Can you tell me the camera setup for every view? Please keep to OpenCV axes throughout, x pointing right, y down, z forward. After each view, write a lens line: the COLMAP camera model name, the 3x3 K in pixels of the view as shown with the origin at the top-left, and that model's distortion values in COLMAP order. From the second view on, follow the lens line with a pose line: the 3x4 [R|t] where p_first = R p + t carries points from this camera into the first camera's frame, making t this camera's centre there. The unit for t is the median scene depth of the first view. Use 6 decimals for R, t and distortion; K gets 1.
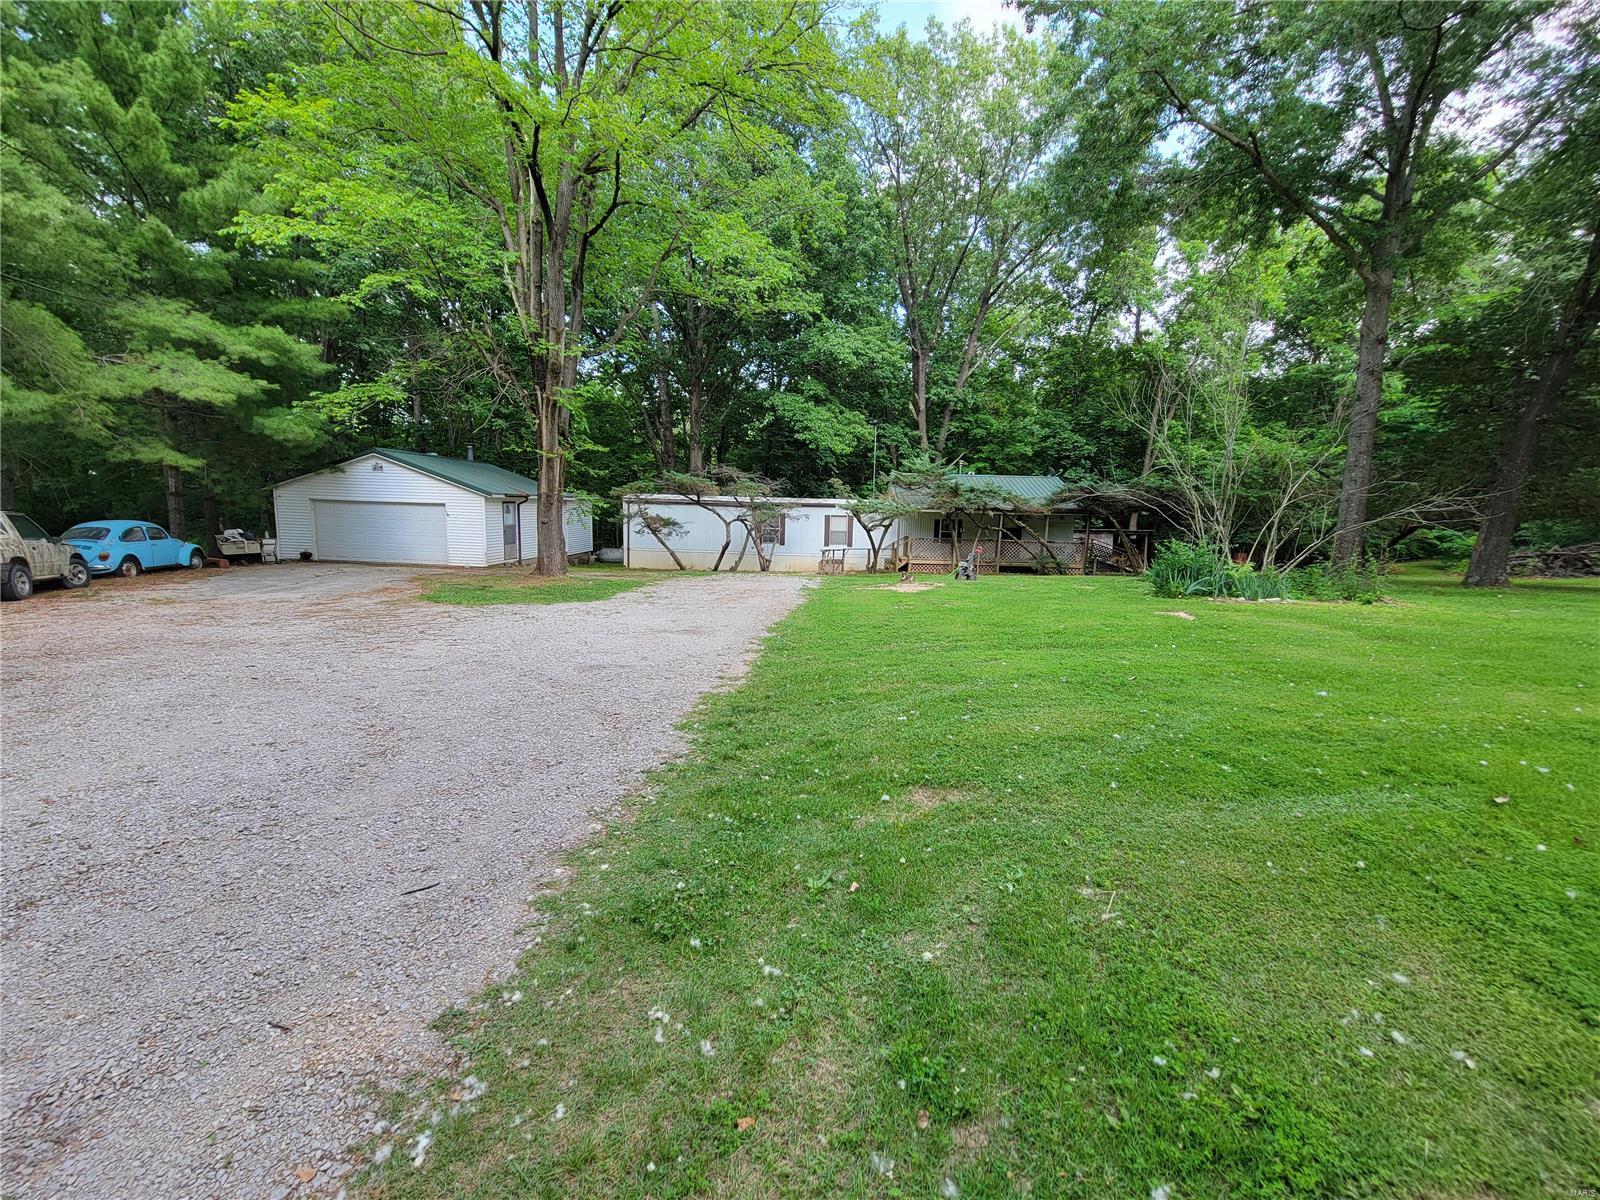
lens RADIAL K [[653.8, 0, 804.2], [0, 653.8, 608.7], [0, 0, 1]] dist [0.002683, -0.001481]
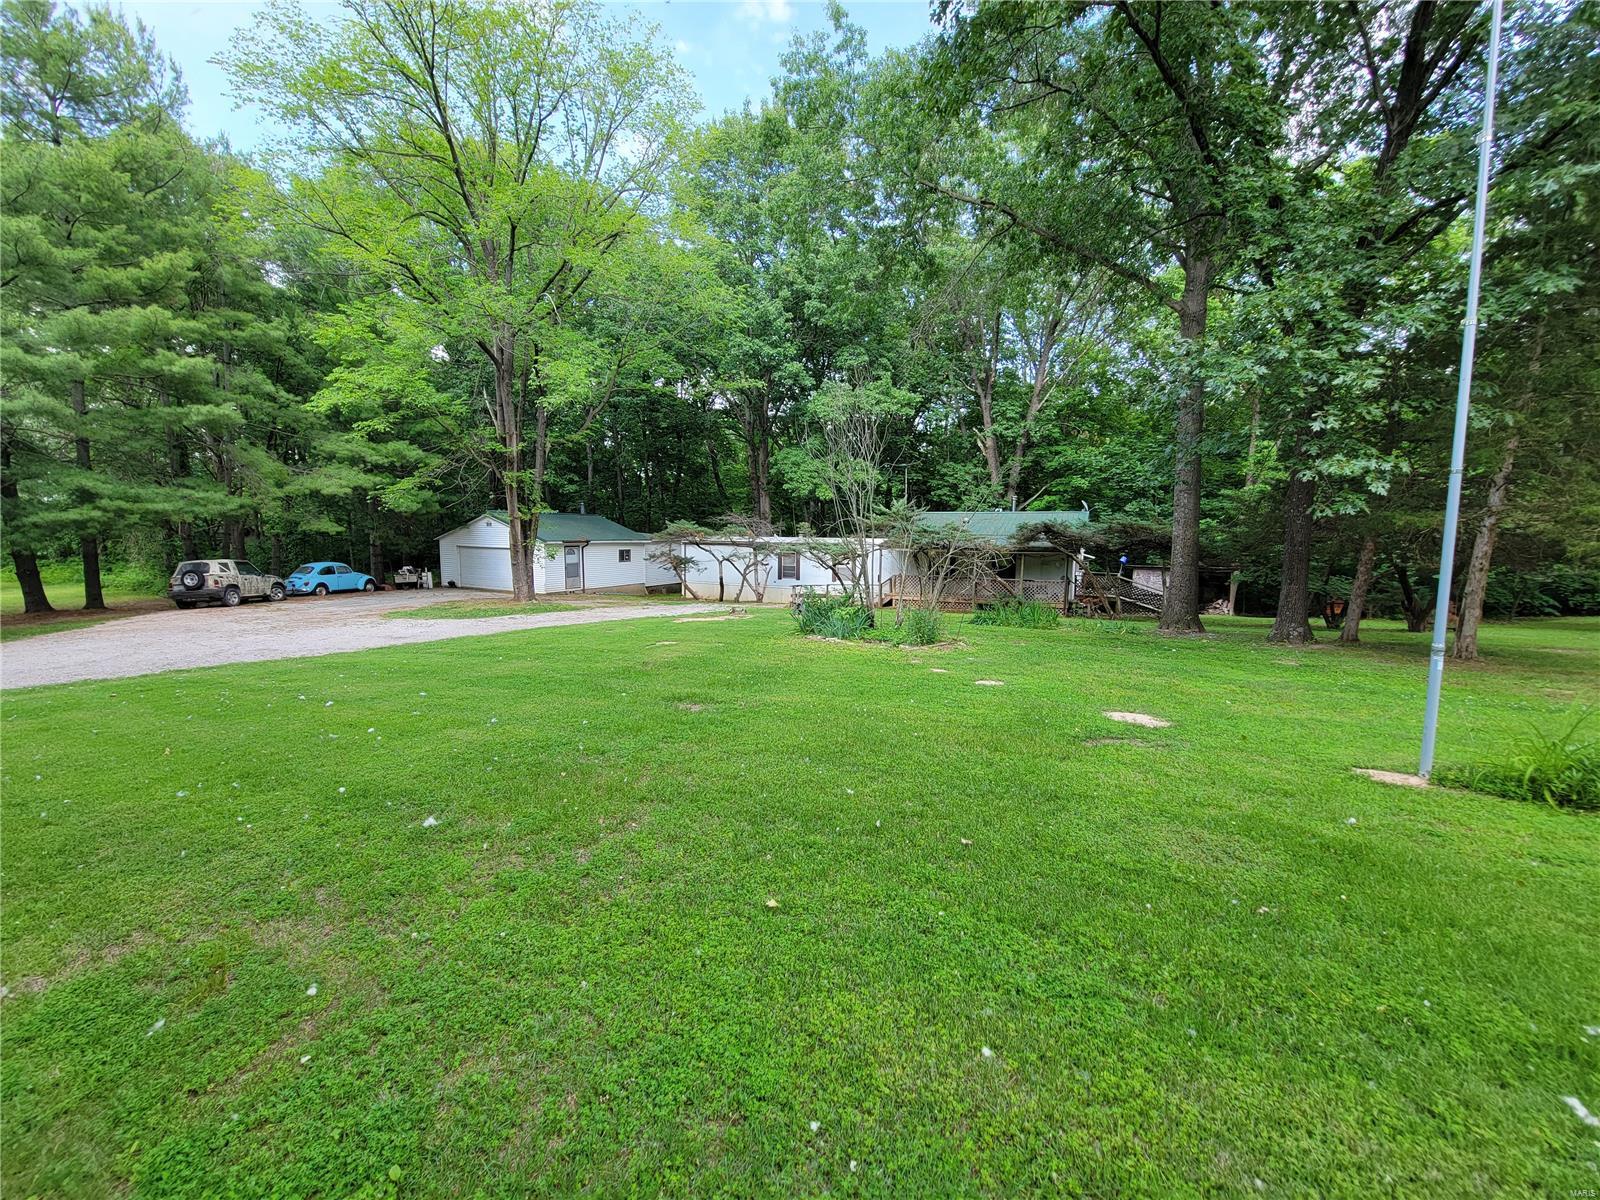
lens RADIAL K [[653.8, 0, 798.2], [0, 653.8, 599.4], [0, 0, 1]] dist [0.002683, -0.001481]
pose [[0.910627, 0.023811, -0.412542, 0.532699], [-0.048479, 0.997600, -0.049432, -0.009830], [0.410375, 0.065014, 0.909596, -0.023340]]
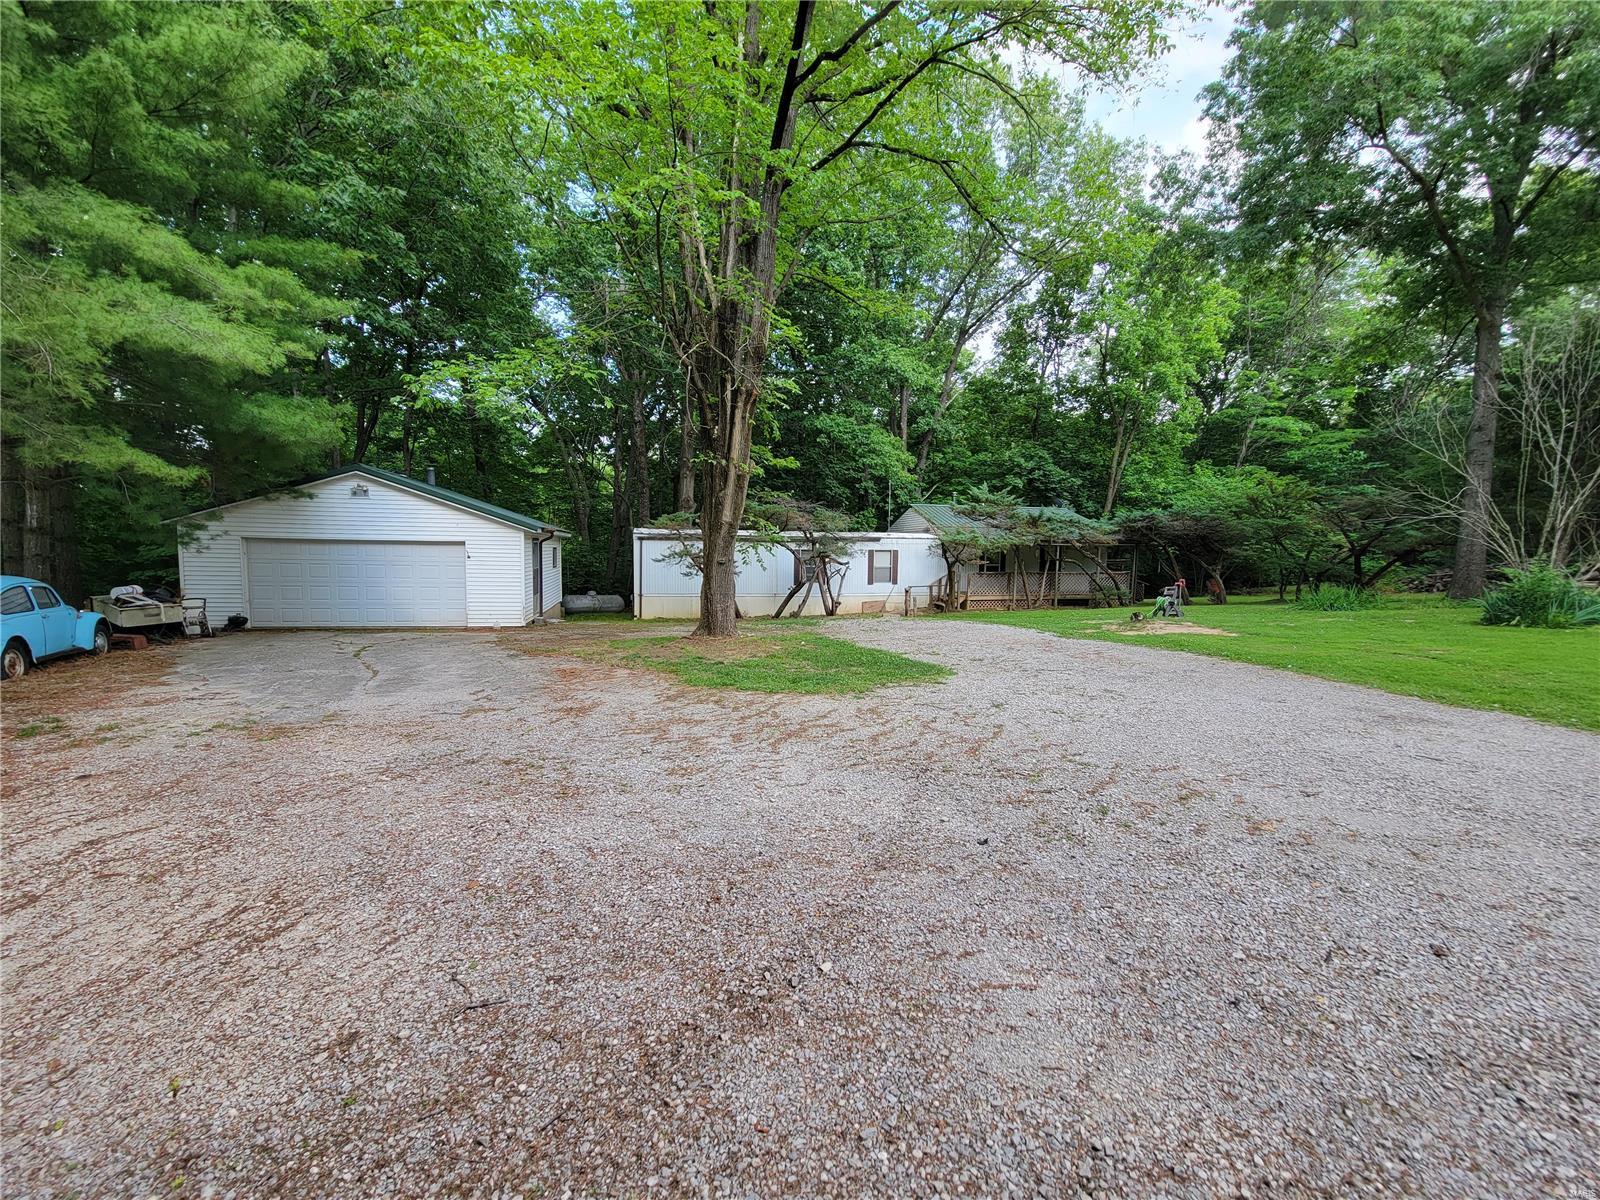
lens RADIAL K [[653.8, 0, 796.0], [0, 653.8, 601.0], [0, 0, 1]] dist [0.002683, -0.001481]
pose [[0.968322, -0.037445, 0.246883, -0.351333], [0.054442, 0.996567, -0.062380, -0.028333], [-0.243699, 0.073845, 0.967035, 0.203191]]
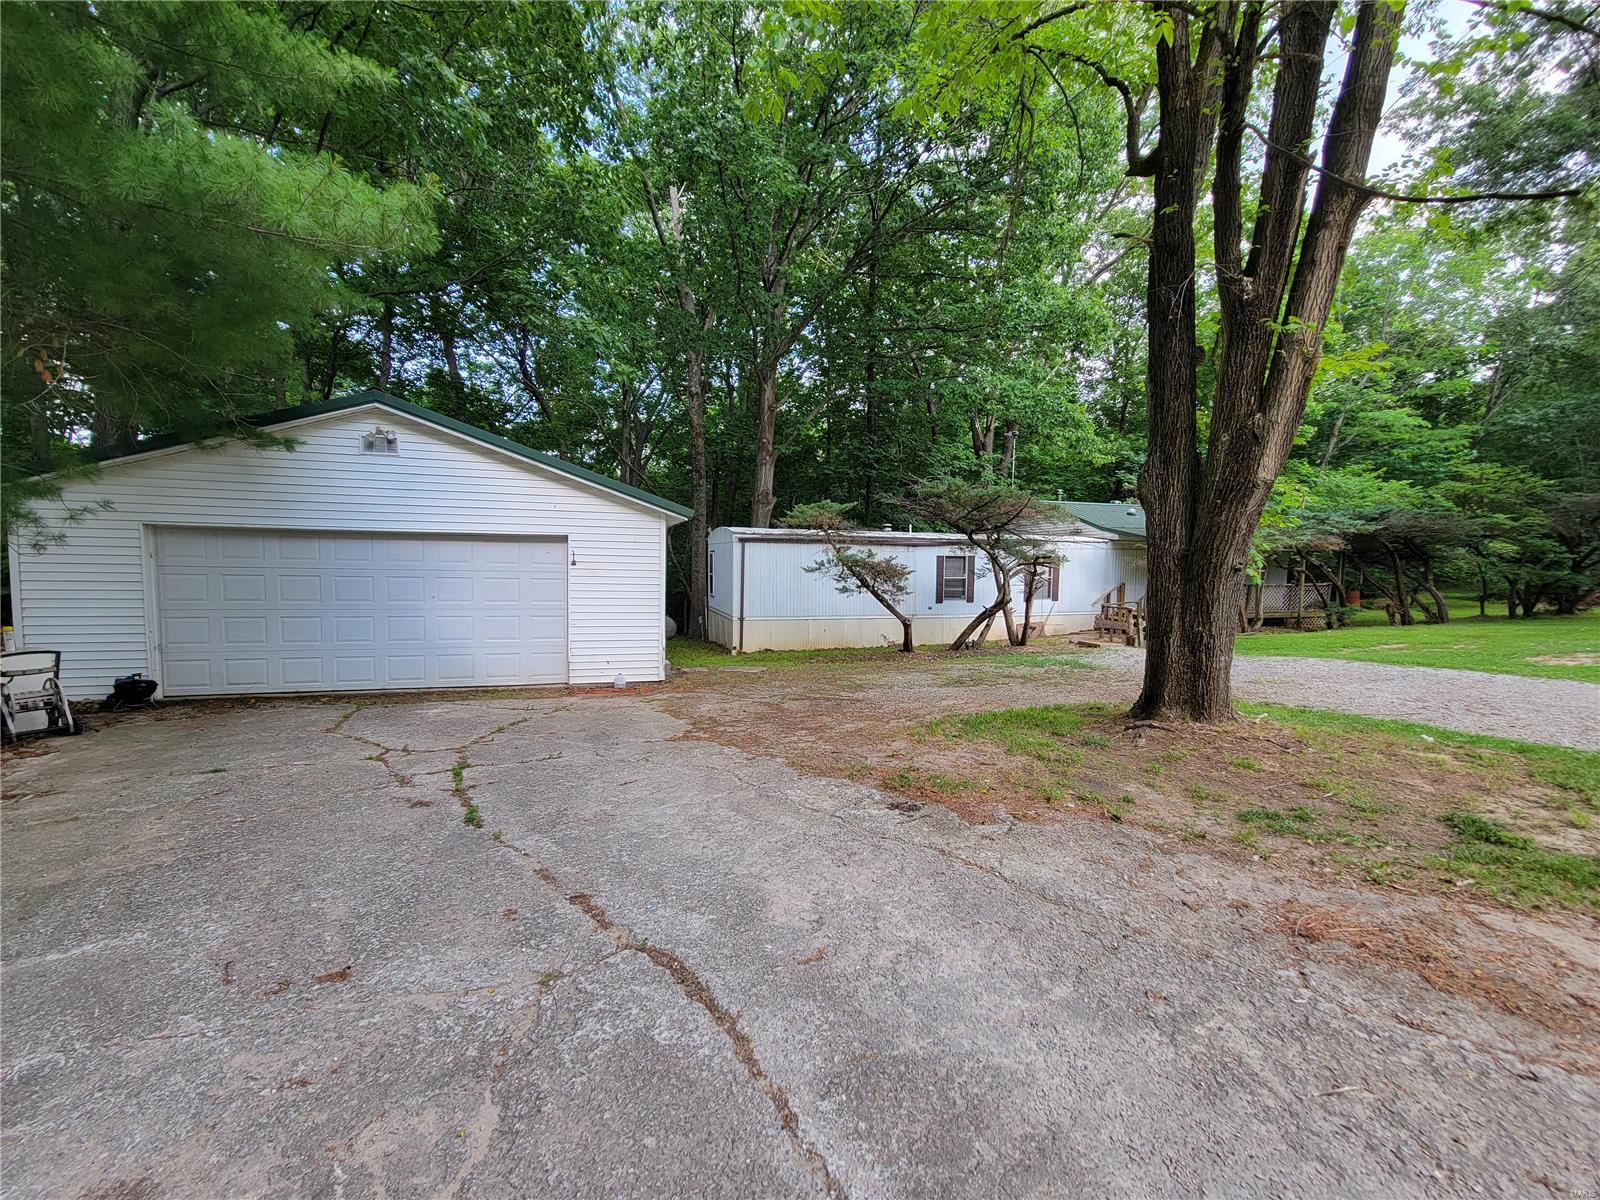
lens RADIAL K [[653.8, 0, 793.9], [0, 653.8, 602.5], [0, 0, 1]] dist [0.002683, -0.001481]
pose [[0.946274, -0.039174, 0.320983, -0.511844], [0.066537, 0.994982, -0.074724, -0.073767], [-0.316446, 0.092067, 0.944132, 0.533909]]
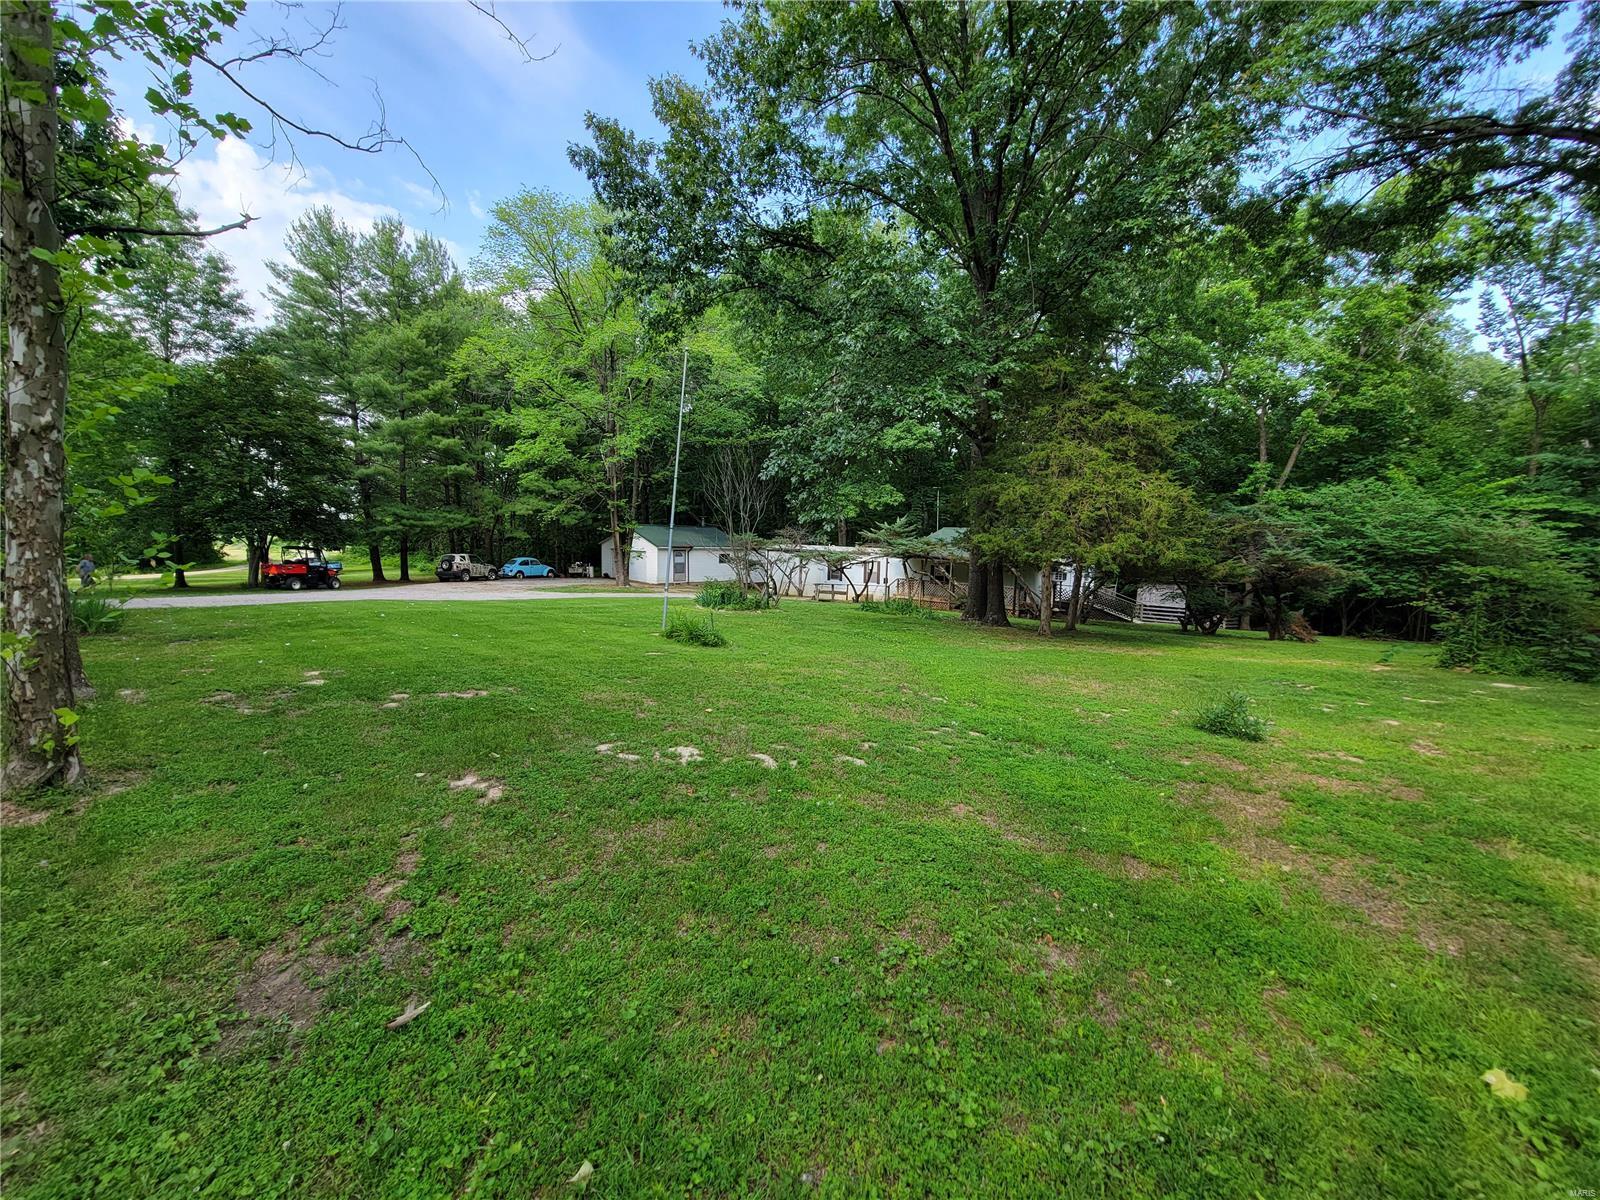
lens RADIAL K [[653.8, 0, 800.4], [0, 653.8, 598.7], [0, 0, 1]] dist [0.002683, -0.001481]
pose [[0.723523, 0.055059, -0.688101, 1.081511], [-0.109130, 0.993402, -0.035260, 0.000987], [0.681620, 0.100604, 0.724758, -0.091320]]
